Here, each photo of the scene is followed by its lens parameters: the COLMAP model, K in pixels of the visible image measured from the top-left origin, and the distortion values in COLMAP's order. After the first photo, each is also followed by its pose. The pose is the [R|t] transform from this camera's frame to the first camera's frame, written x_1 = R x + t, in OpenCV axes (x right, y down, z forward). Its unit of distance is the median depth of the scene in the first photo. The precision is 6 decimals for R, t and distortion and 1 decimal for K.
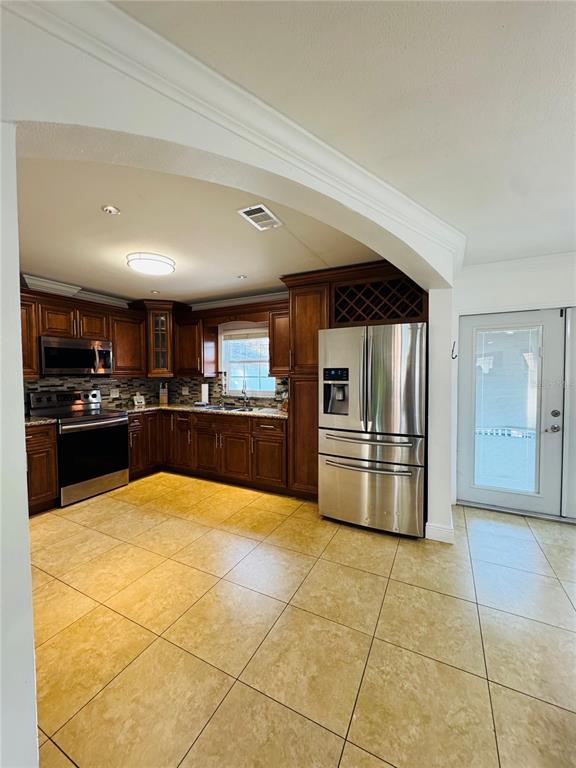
lens RADIAL K [[305.7, 0, 288.0], [0, 305.7, 384.0], [0, 0, 1]] dist [-0.000926, 0.000659]
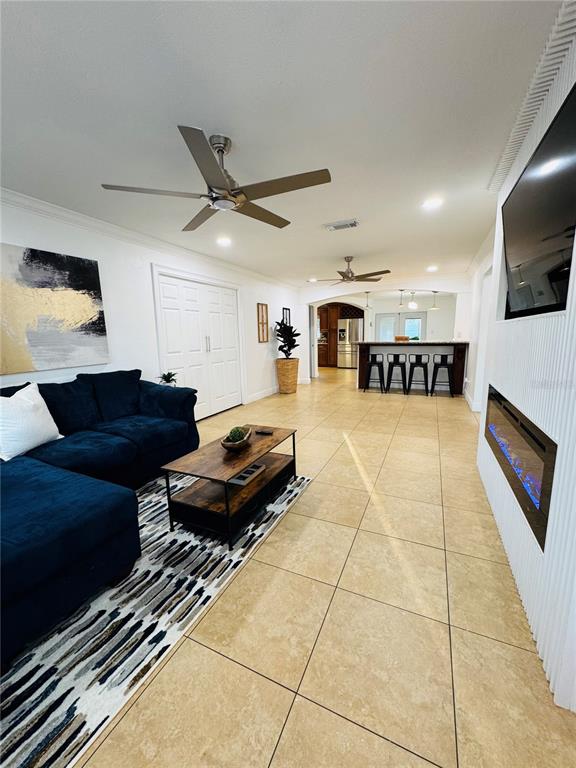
lens RADIAL K [[305.7, 0, 288.0], [0, 305.7, 384.0], [0, 0, 1]] dist [-0.000926, 0.000659]
pose [[0.999217, -0.024261, 0.031263, -0.640337], [0.020158, 0.991897, 0.125432, 0.131864], [-0.034052, -0.124704, 0.991609, -2.787193]]
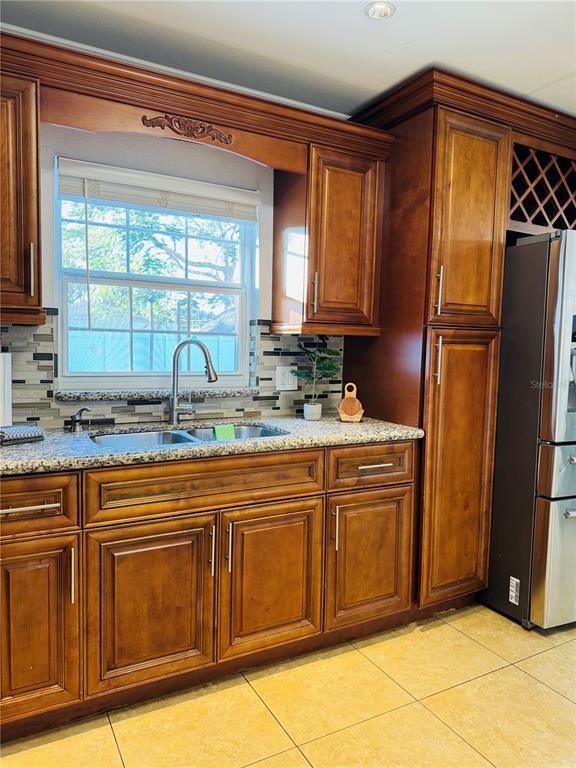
lens RADIAL K [[543.1, 0, 288.0], [0, 543.1, 384.0], [0, 0, 1]] dist [0.001082, -0.000614]
pose [[0.561338, -0.047171, 0.826241, -0.739895], [0.007245, 0.998616, 0.052090, 0.006071], [-0.827555, -0.023254, 0.560903, 0.812812]]
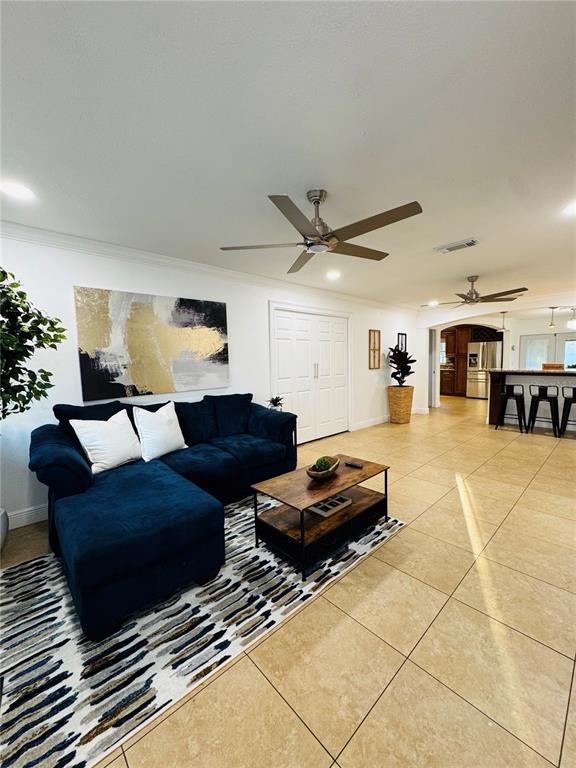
lens RADIAL K [[305.7, 0, 288.0], [0, 305.7, 384.0], [0, 0, 1]] dist [-0.000926, 0.000659]
pose [[0.937423, 0.012088, -0.347984, -0.564527], [0.004377, 0.998909, 0.046491, 0.111209], [0.348166, -0.045105, 0.936347, -2.788395]]
